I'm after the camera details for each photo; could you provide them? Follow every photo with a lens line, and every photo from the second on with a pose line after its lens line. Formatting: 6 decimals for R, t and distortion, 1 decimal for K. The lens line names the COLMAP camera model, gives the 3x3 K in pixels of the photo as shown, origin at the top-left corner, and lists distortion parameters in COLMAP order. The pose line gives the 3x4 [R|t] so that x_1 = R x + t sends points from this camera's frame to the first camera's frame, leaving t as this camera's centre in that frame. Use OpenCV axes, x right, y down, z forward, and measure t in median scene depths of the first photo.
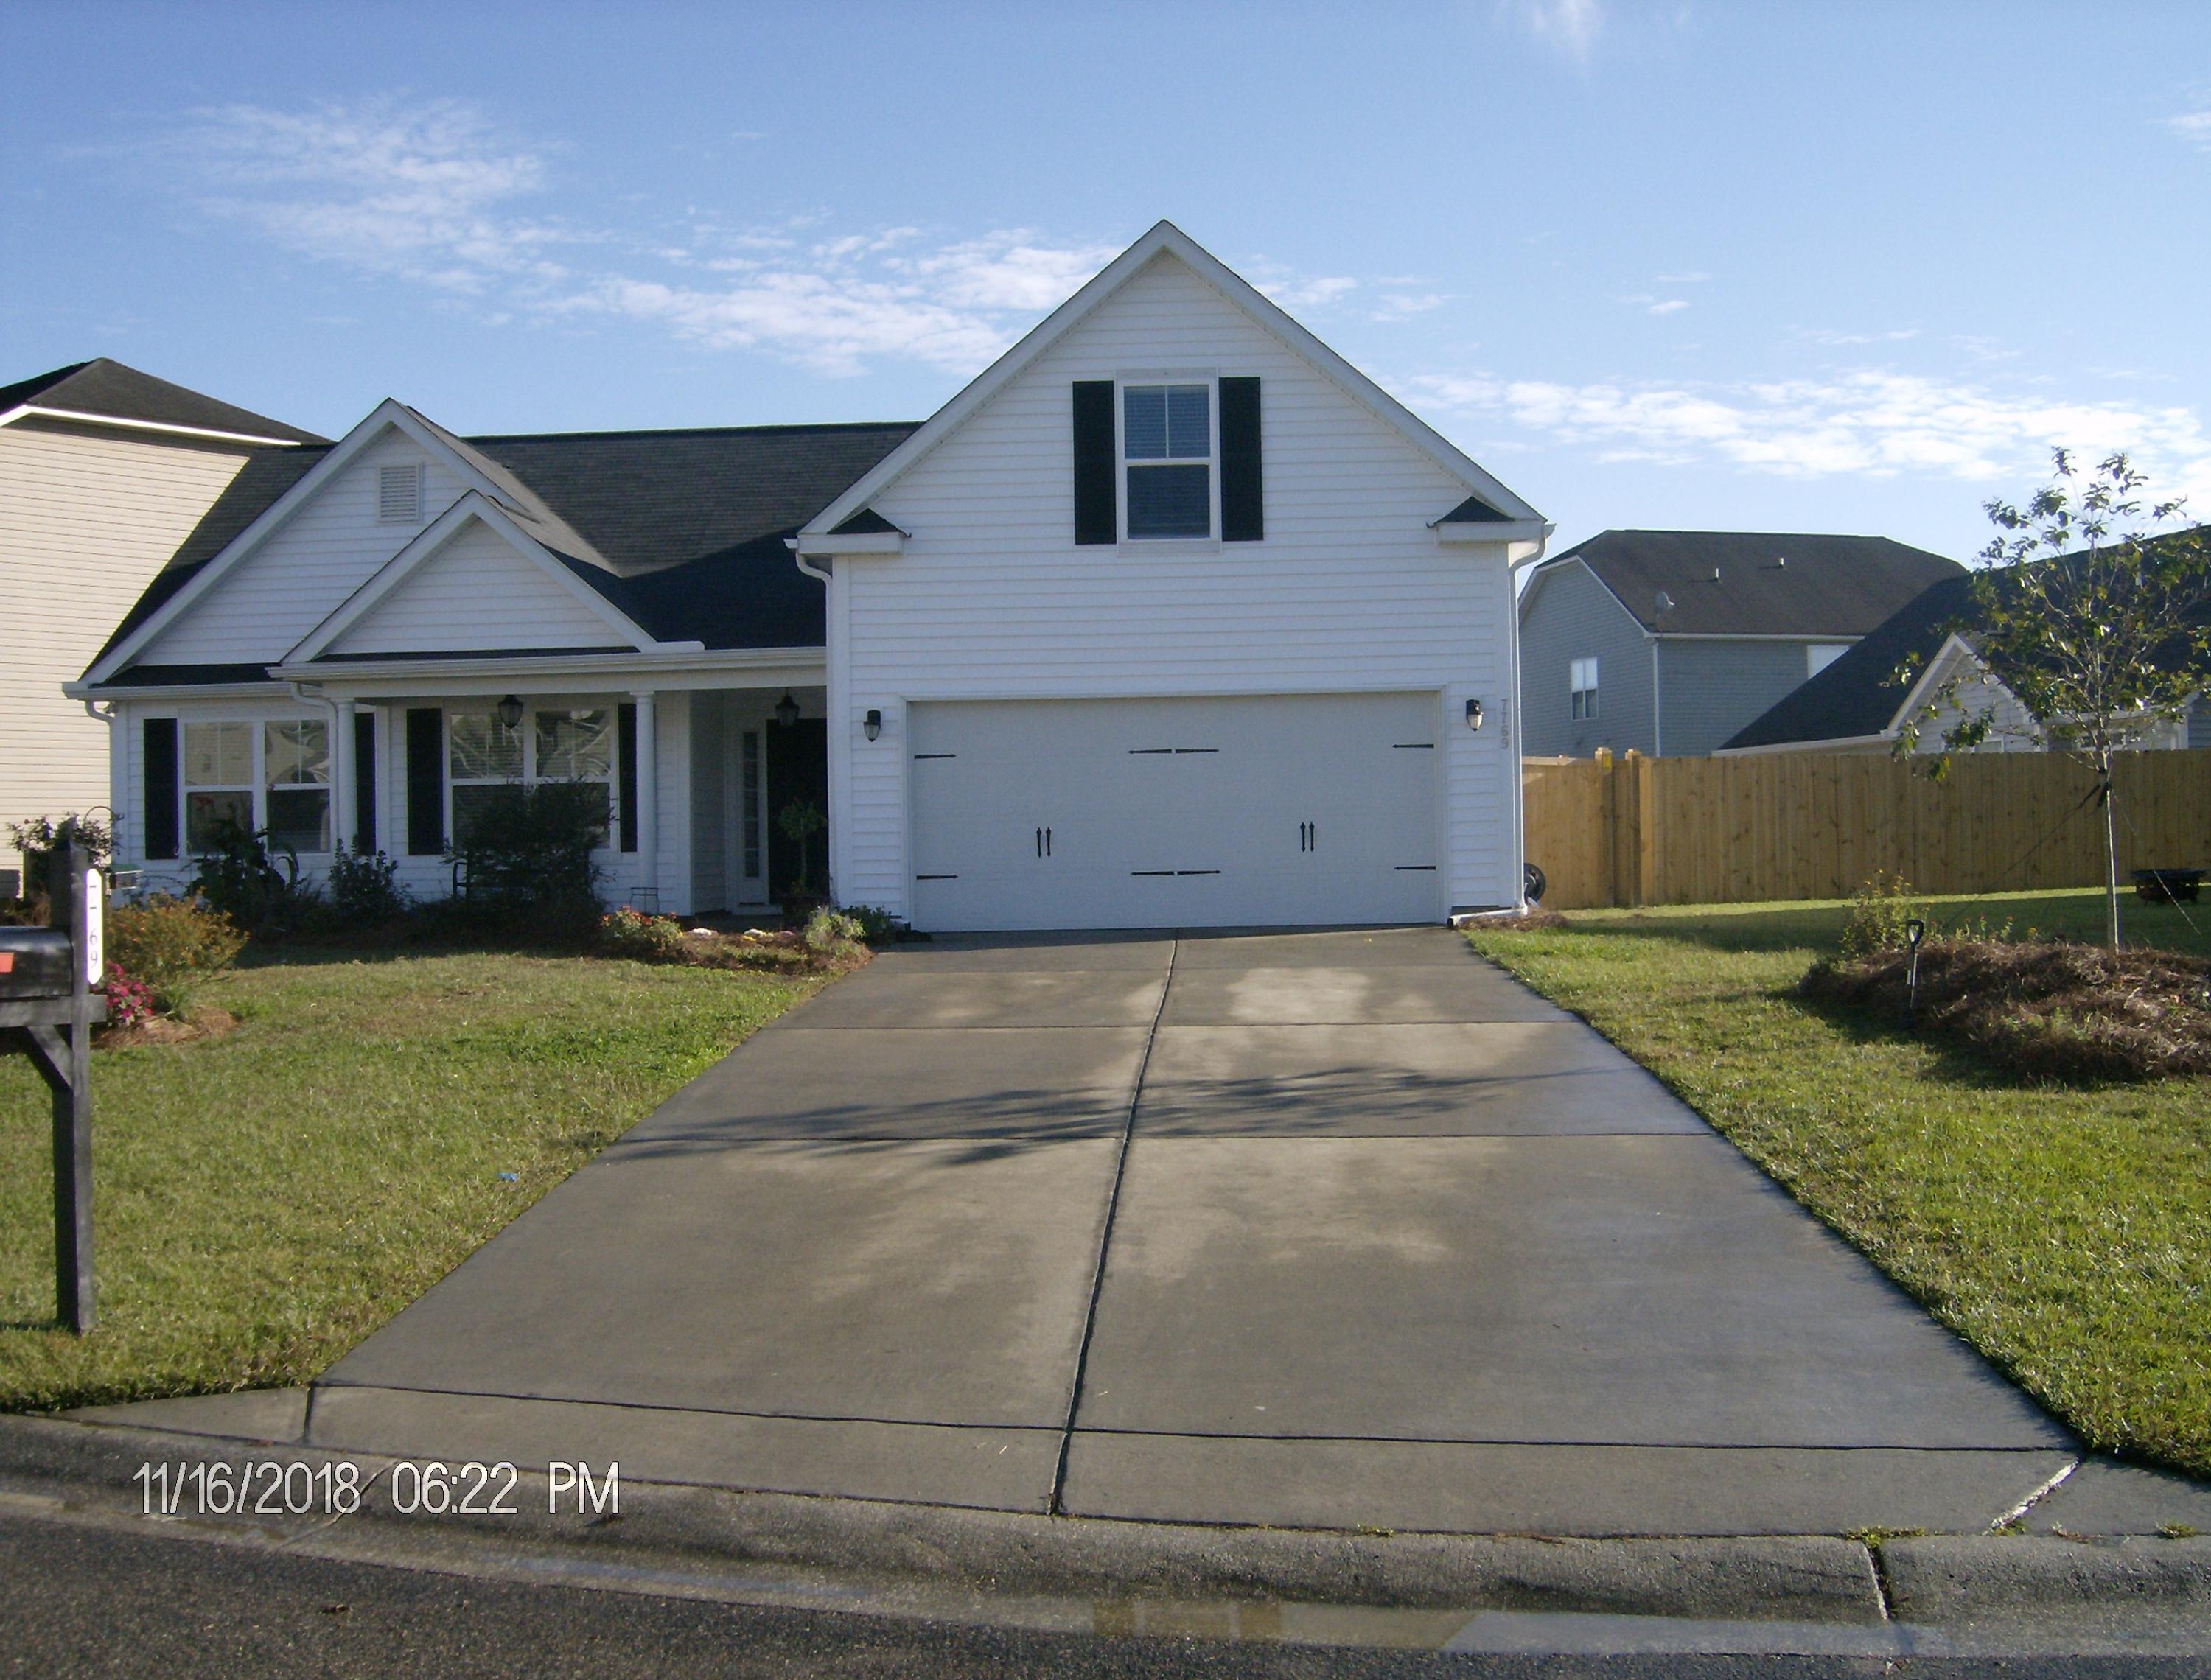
lens RADIAL K [[2368.9, 0, 1101.6], [0, 2368.9, 835.2], [0, 0, 1]] dist [-0.158898, 0.000000]
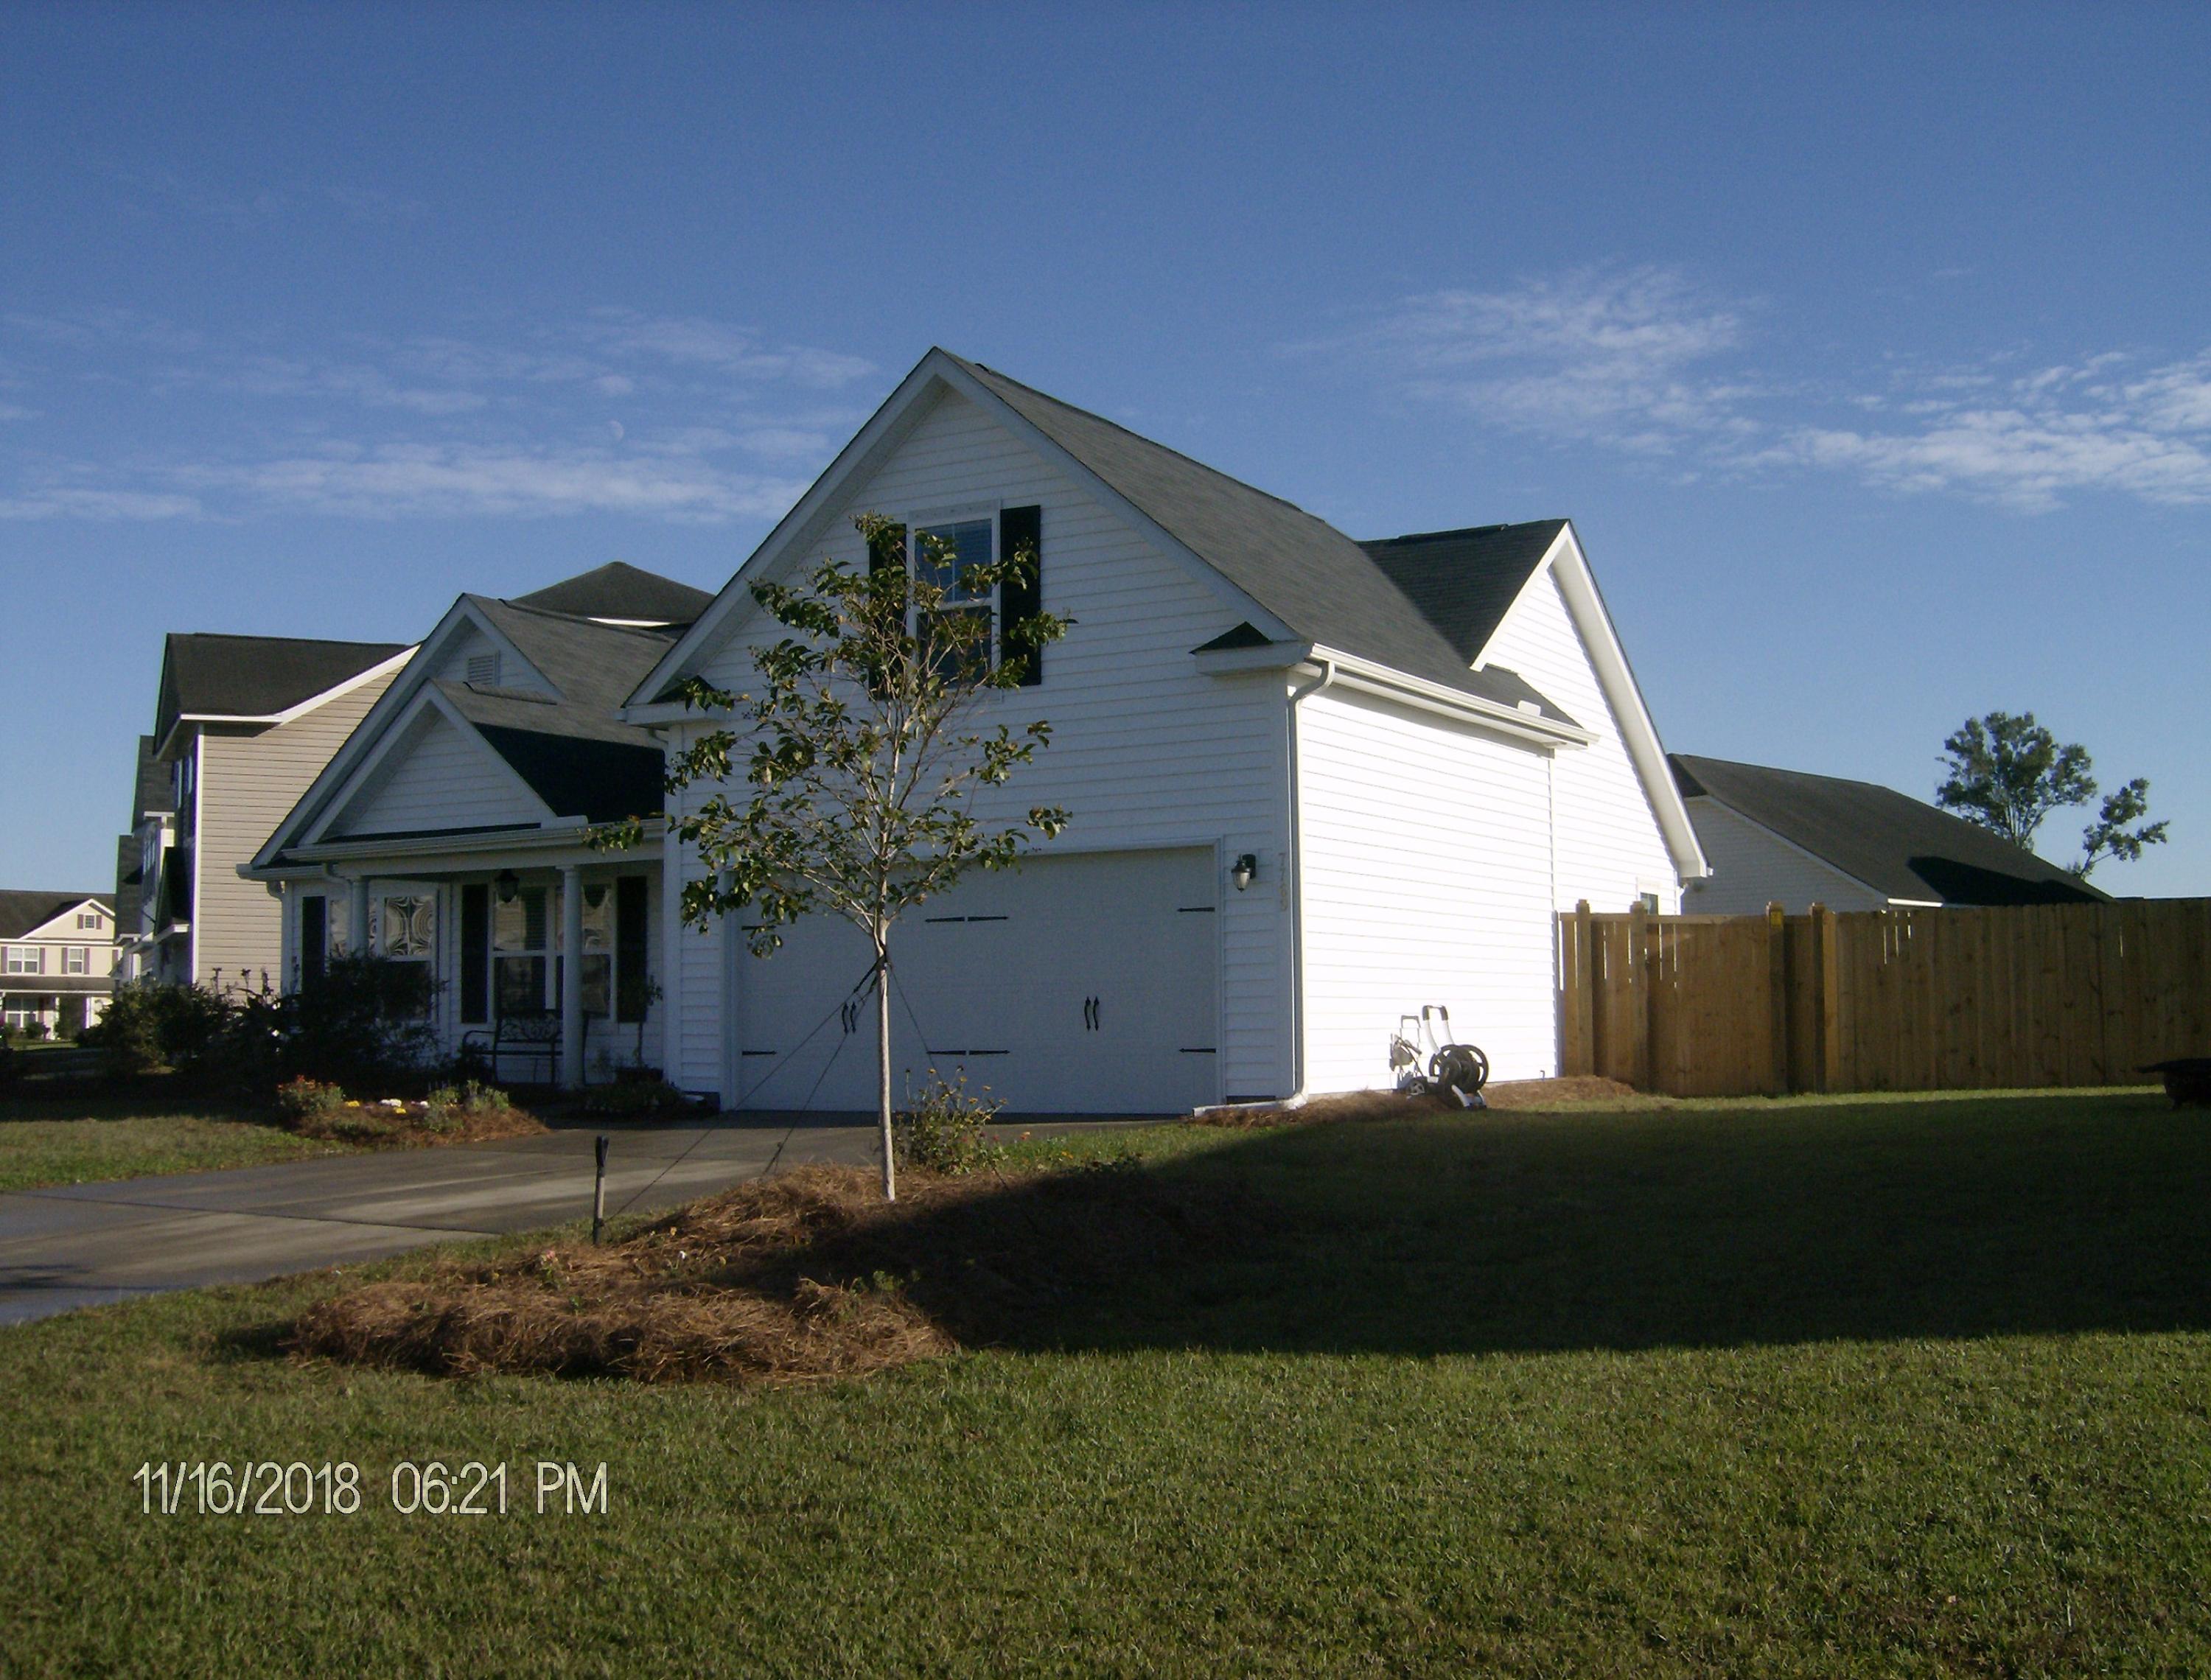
lens RADIAL K [[2368.9, 0, 1104.7], [0, 2368.9, 829.8], [0, 0, 1]] dist [-0.158898, 0.000000]
pose [[0.890422, -0.030155, -0.454135, 0.500014], [-0.001022, 0.997668, -0.068249, -0.007693], [0.455134, 0.061235, 0.888315, 0.211178]]
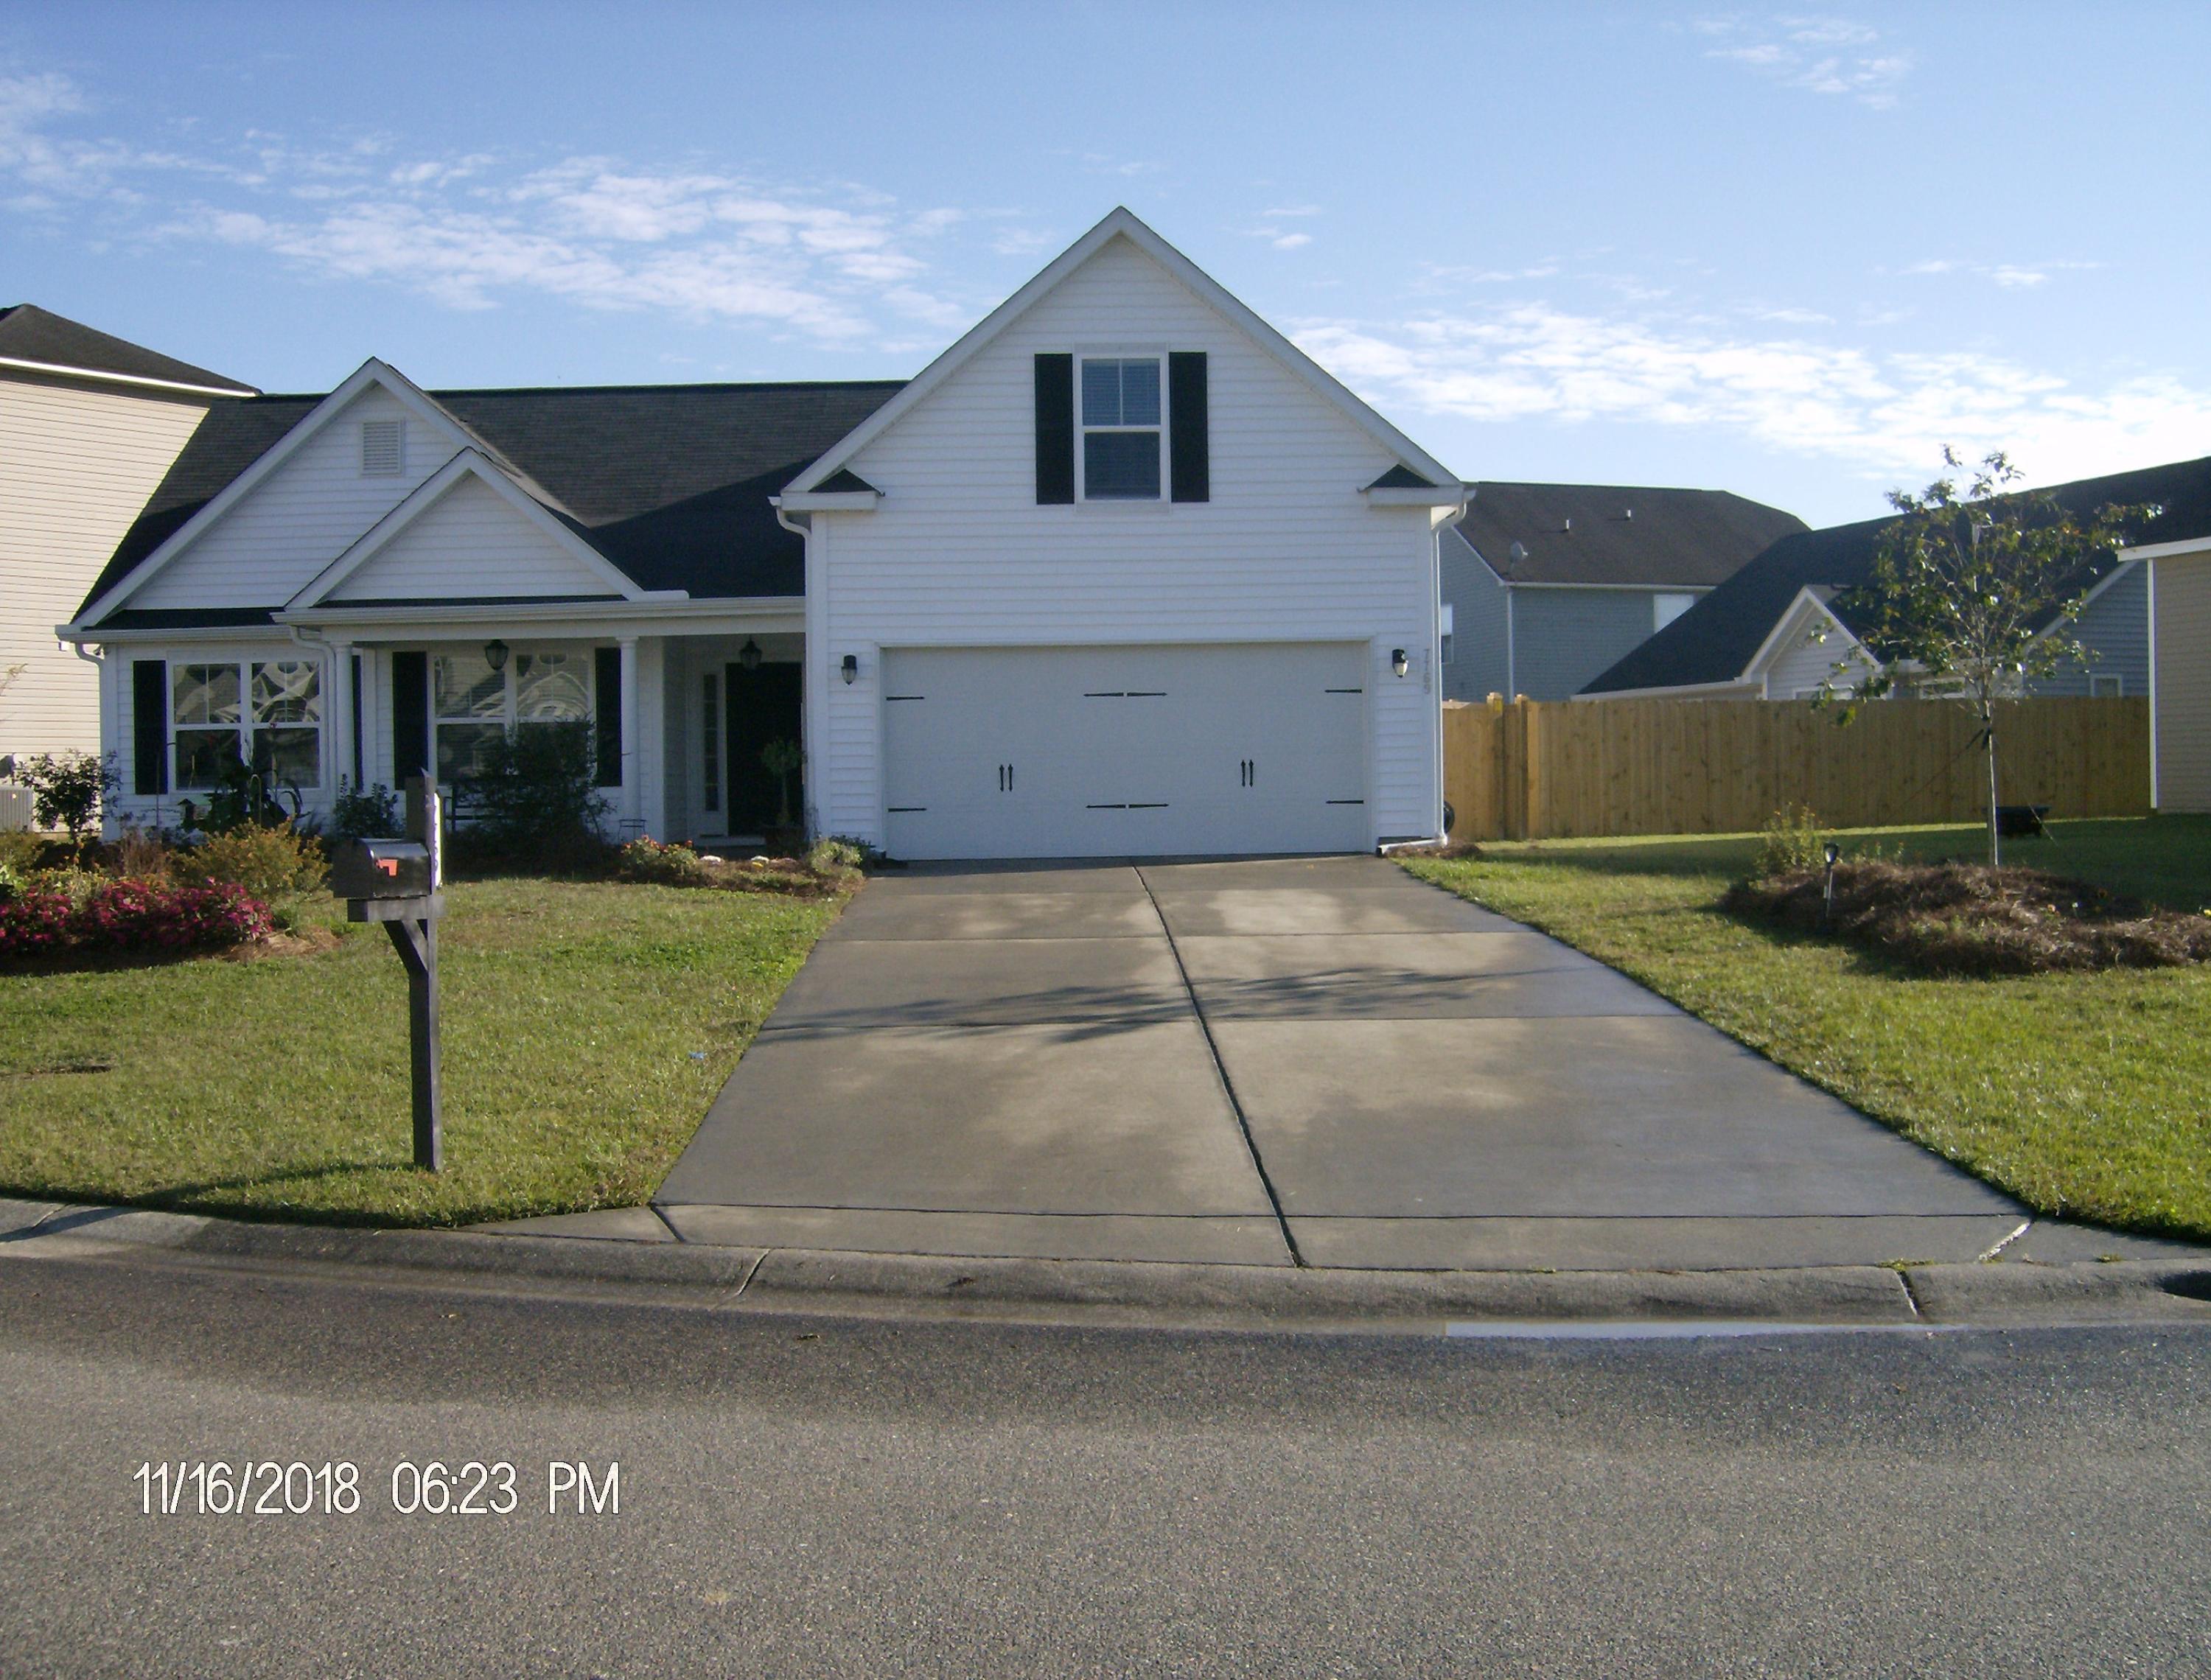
lens RADIAL K [[2368.9, 0, 1104.7], [0, 2368.9, 830.3], [0, 0, 1]] dist [-0.158898, 0.000000]
pose [[0.997176, 0.000729, 0.075094, -0.061769], [-0.002479, 0.999727, 0.023222, 0.001709], [-0.075057, -0.023342, 0.996906, -0.089934]]
